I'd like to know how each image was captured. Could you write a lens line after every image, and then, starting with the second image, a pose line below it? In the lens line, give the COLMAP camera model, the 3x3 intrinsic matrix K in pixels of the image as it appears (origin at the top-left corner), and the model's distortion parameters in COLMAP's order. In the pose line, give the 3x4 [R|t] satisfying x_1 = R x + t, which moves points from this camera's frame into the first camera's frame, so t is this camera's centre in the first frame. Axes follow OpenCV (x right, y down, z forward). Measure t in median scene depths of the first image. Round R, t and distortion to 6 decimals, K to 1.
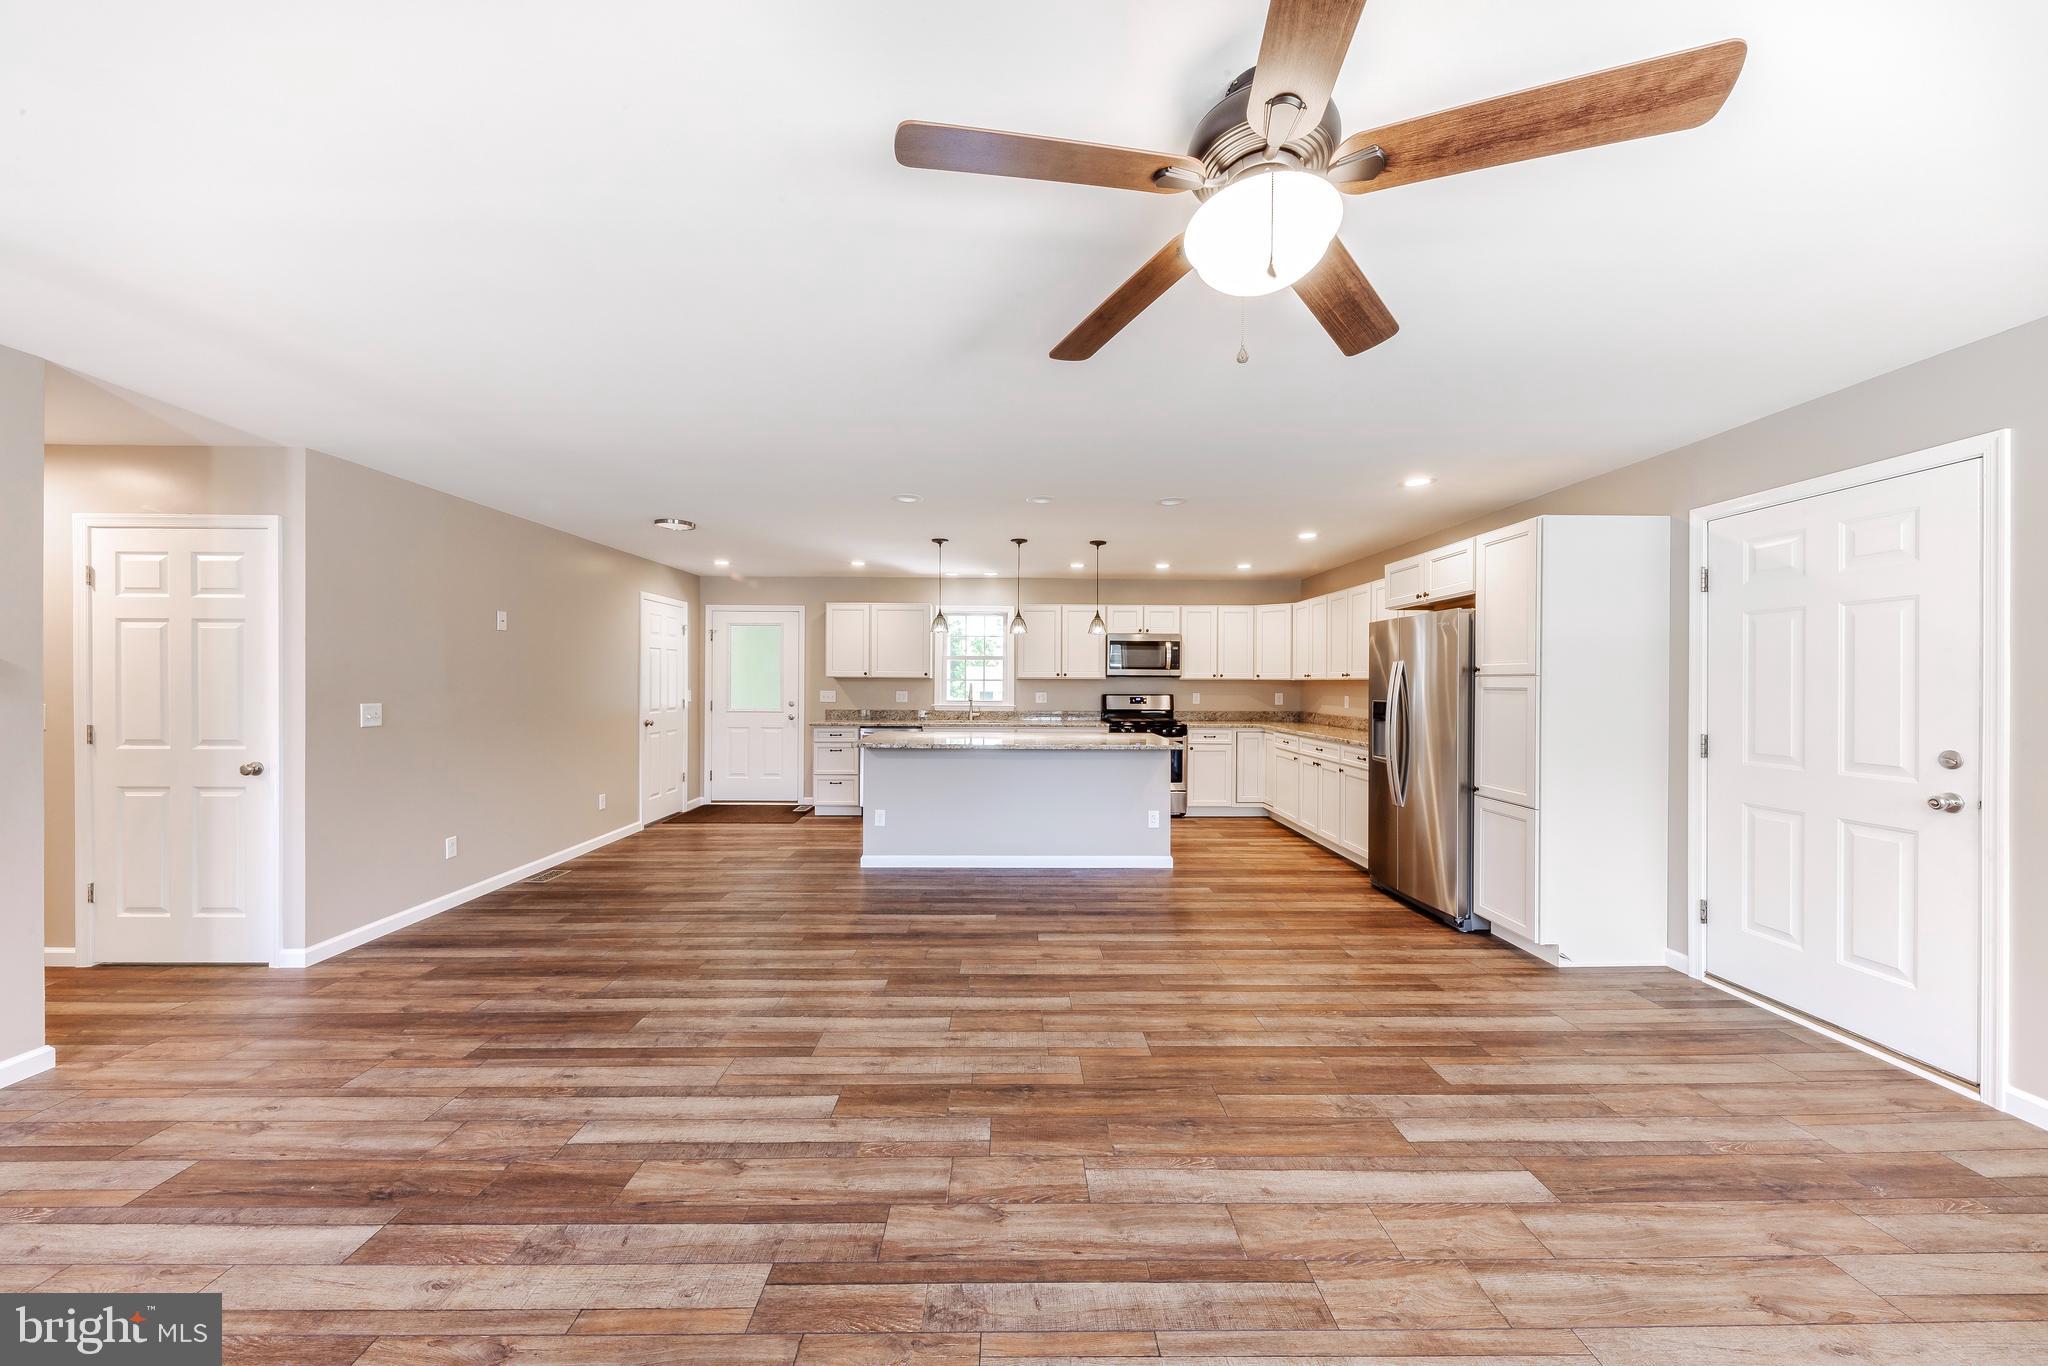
lens RADIAL K [[728.1, 0, 1007.8], [0, 728.1, 679.4], [0, 0, 1]] dist [0.007416, -0.002621]
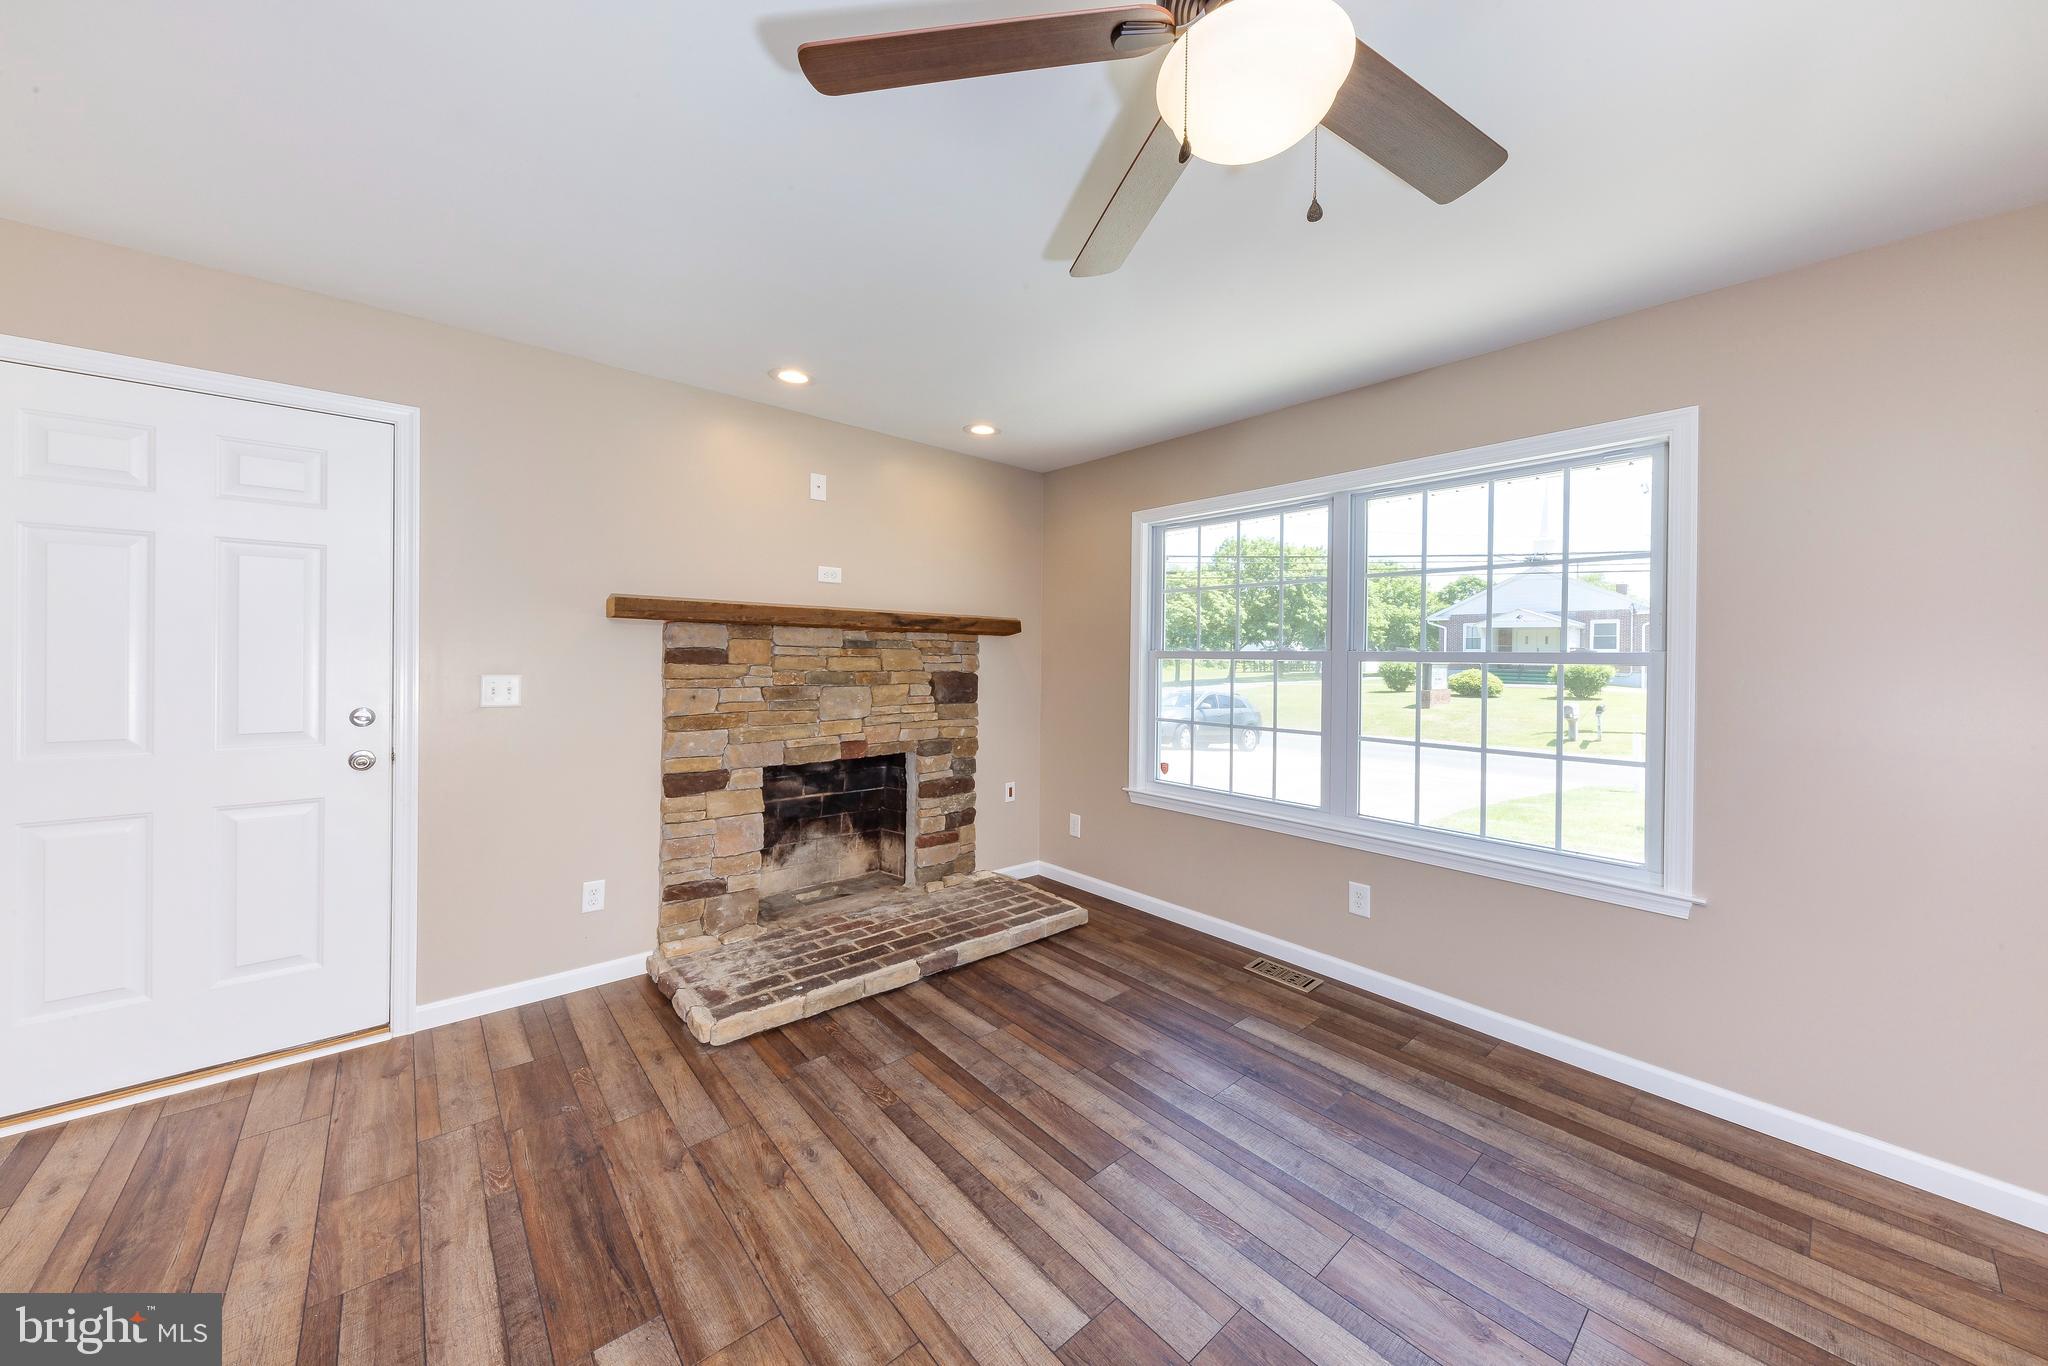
lens RADIAL K [[728.1, 0, 1024.2], [0, 728.1, 655.1], [0, 0, 1]] dist [0.007416, -0.002621]
pose [[-0.661040, -0.016892, 0.750161, -0.038398], [-0.022536, 0.999743, 0.002653, 0.000688], [-0.750012, -0.015152, -0.661250, 0.663433]]
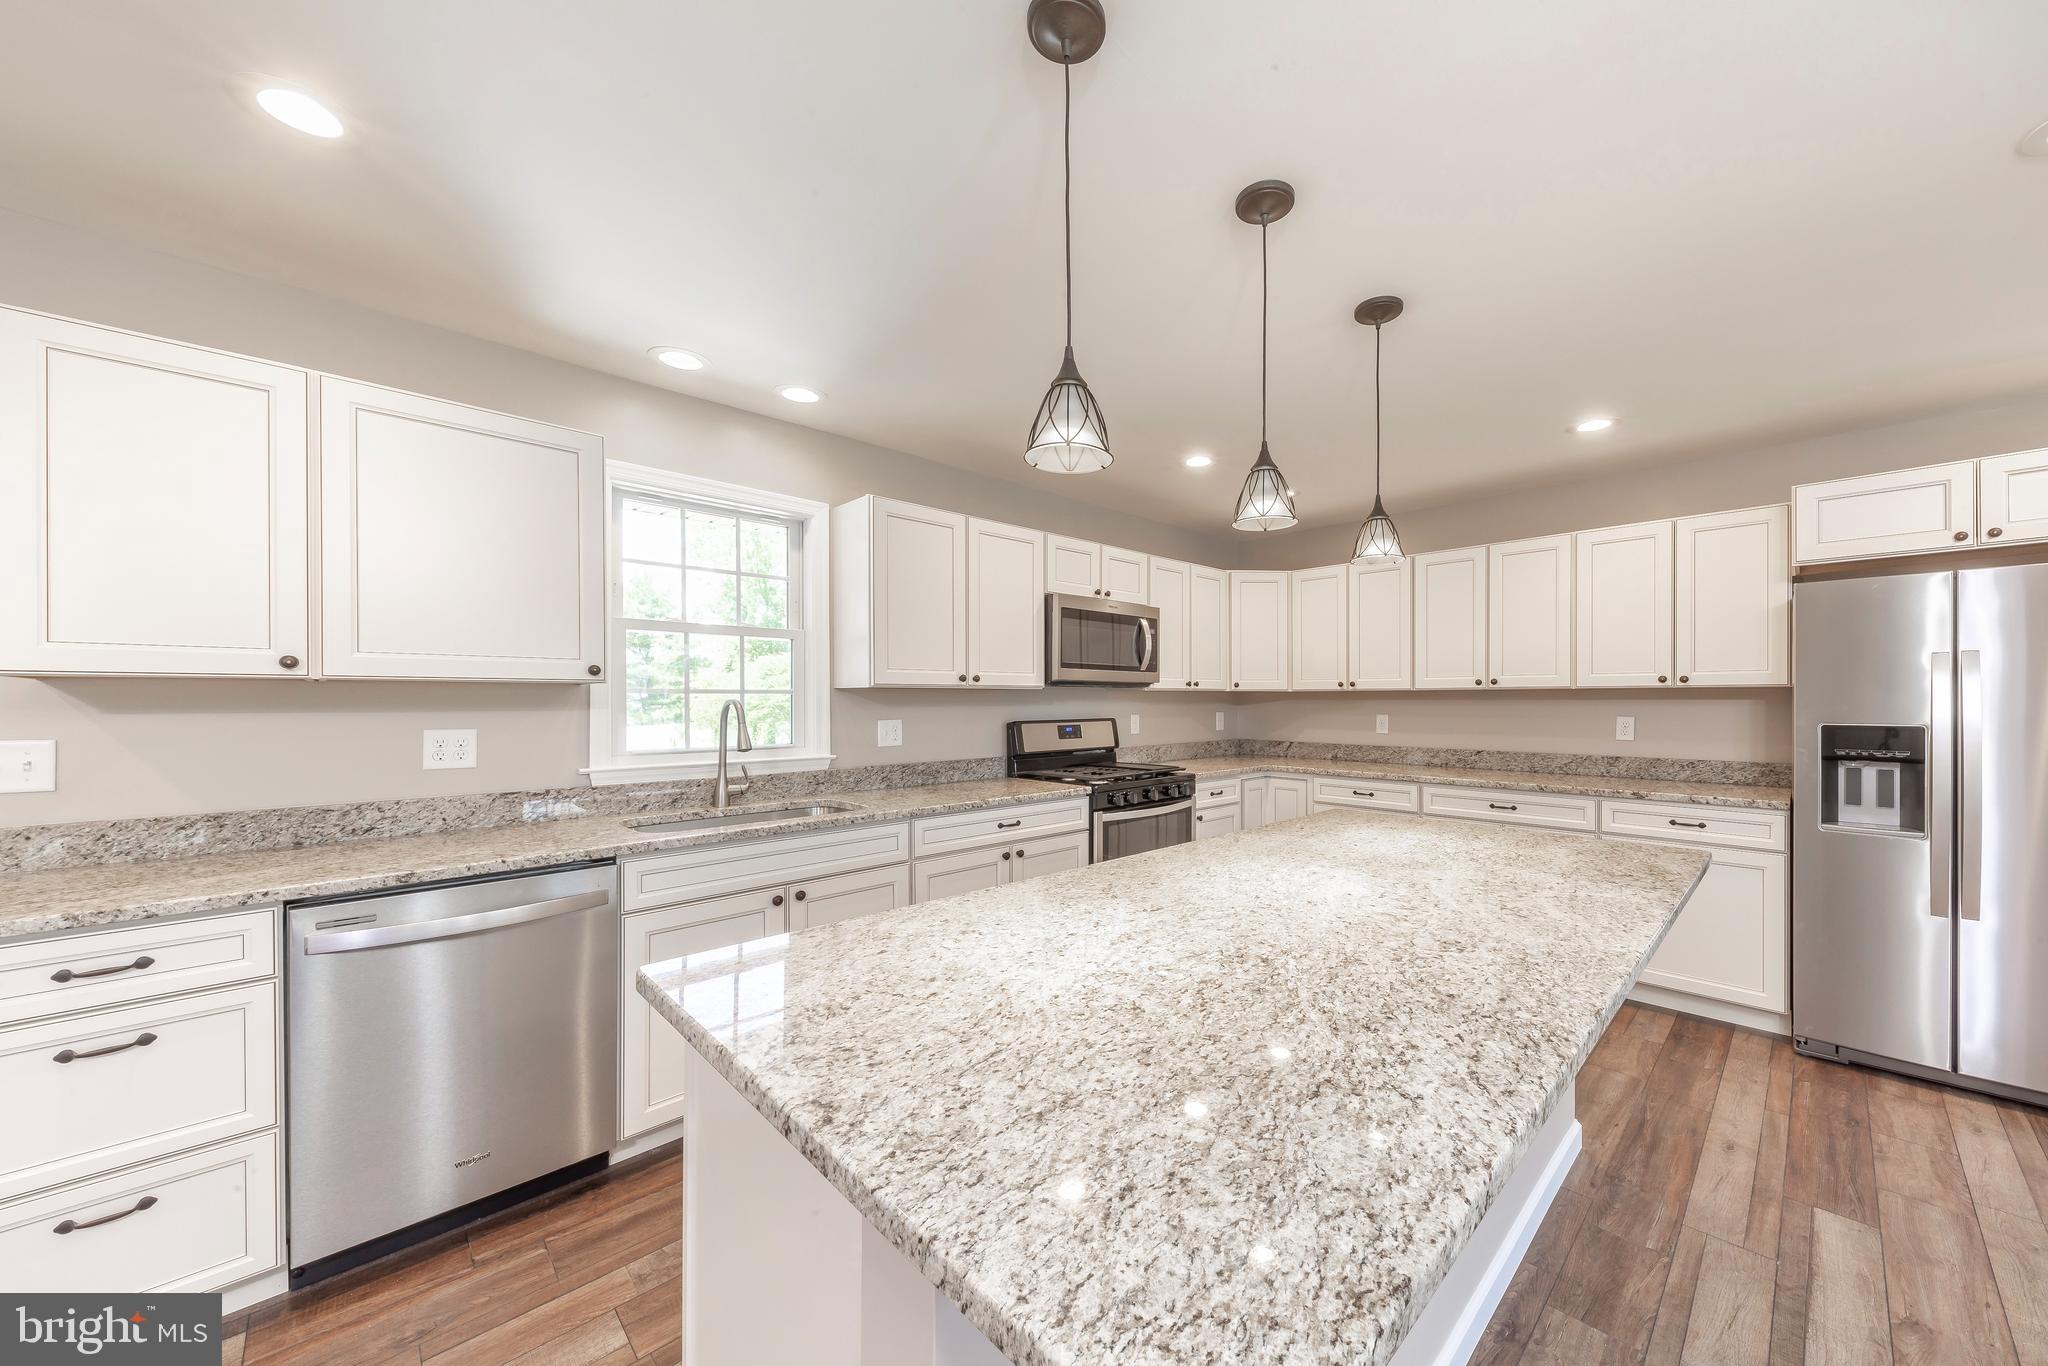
lens RADIAL K [[728.1, 0, 1089.0], [0, 728.1, 713.5], [0, 0, 1]] dist [0.007416, -0.002621]
pose [[0.711904, -0.018471, 0.702034, -0.358032], [0.004039, 0.999745, 0.022208, 0.009735], [-0.702266, -0.012974, 0.711797, 1.314889]]
